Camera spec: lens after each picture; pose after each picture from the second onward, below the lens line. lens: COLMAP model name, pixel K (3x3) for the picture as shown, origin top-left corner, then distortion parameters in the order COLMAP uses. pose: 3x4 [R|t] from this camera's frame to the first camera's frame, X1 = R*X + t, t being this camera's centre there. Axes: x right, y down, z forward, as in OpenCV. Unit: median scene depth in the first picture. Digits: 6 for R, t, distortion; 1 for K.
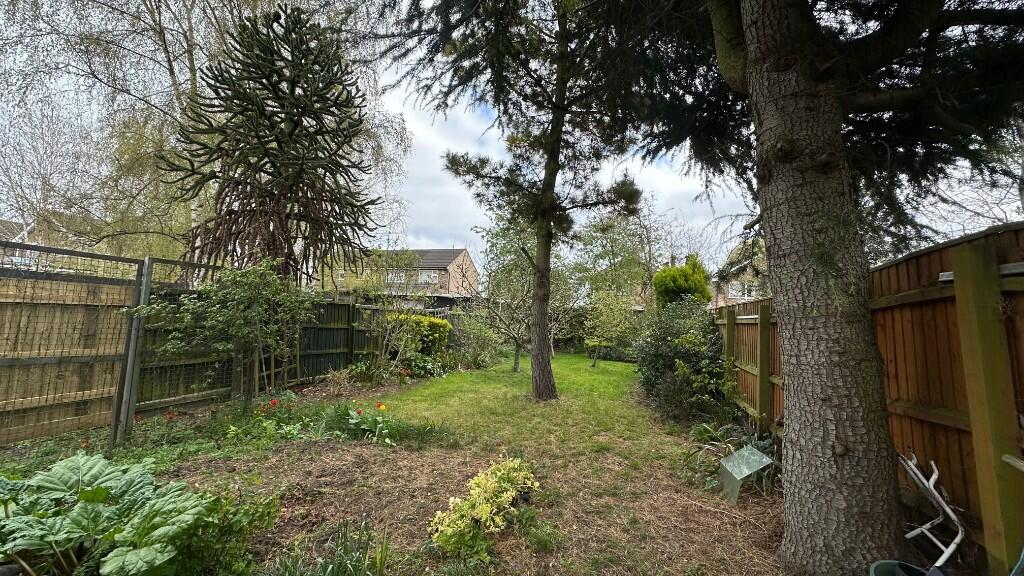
lens RADIAL K [[402.4, 0, 510.3], [0, 402.4, 287.2], [0, 0, 1]] dist [-0.001926, -0.000312]
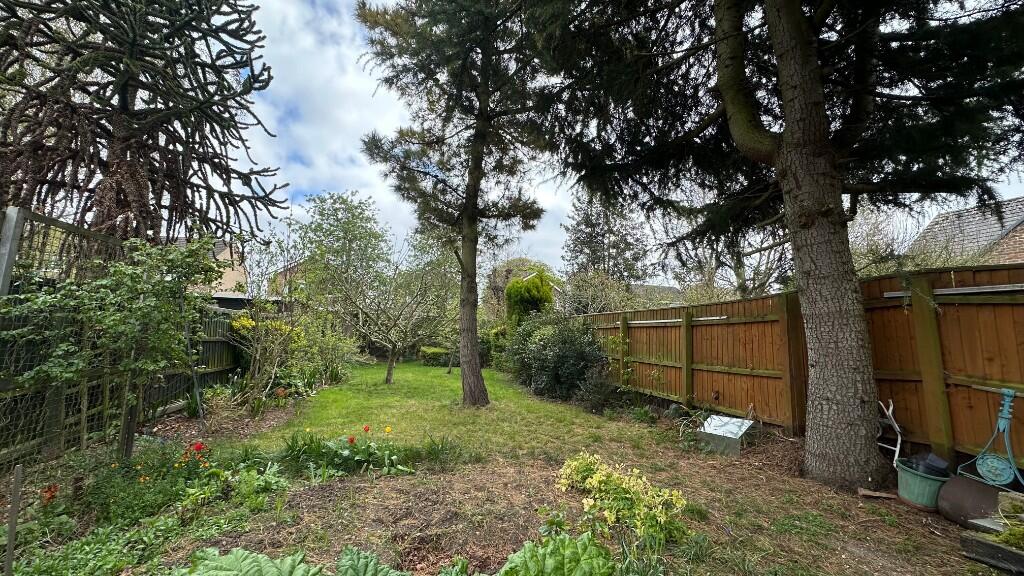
lens RADIAL K [[402.4, 0, 510.0], [0, 402.4, 288.1], [0, 0, 1]] dist [-0.001926, -0.000312]
pose [[0.846171, 0.045386, 0.530975, -0.570376], [-0.034782, 0.998946, -0.029957, 0.024959], [-0.531775, 0.006880, 0.846858, 0.170586]]
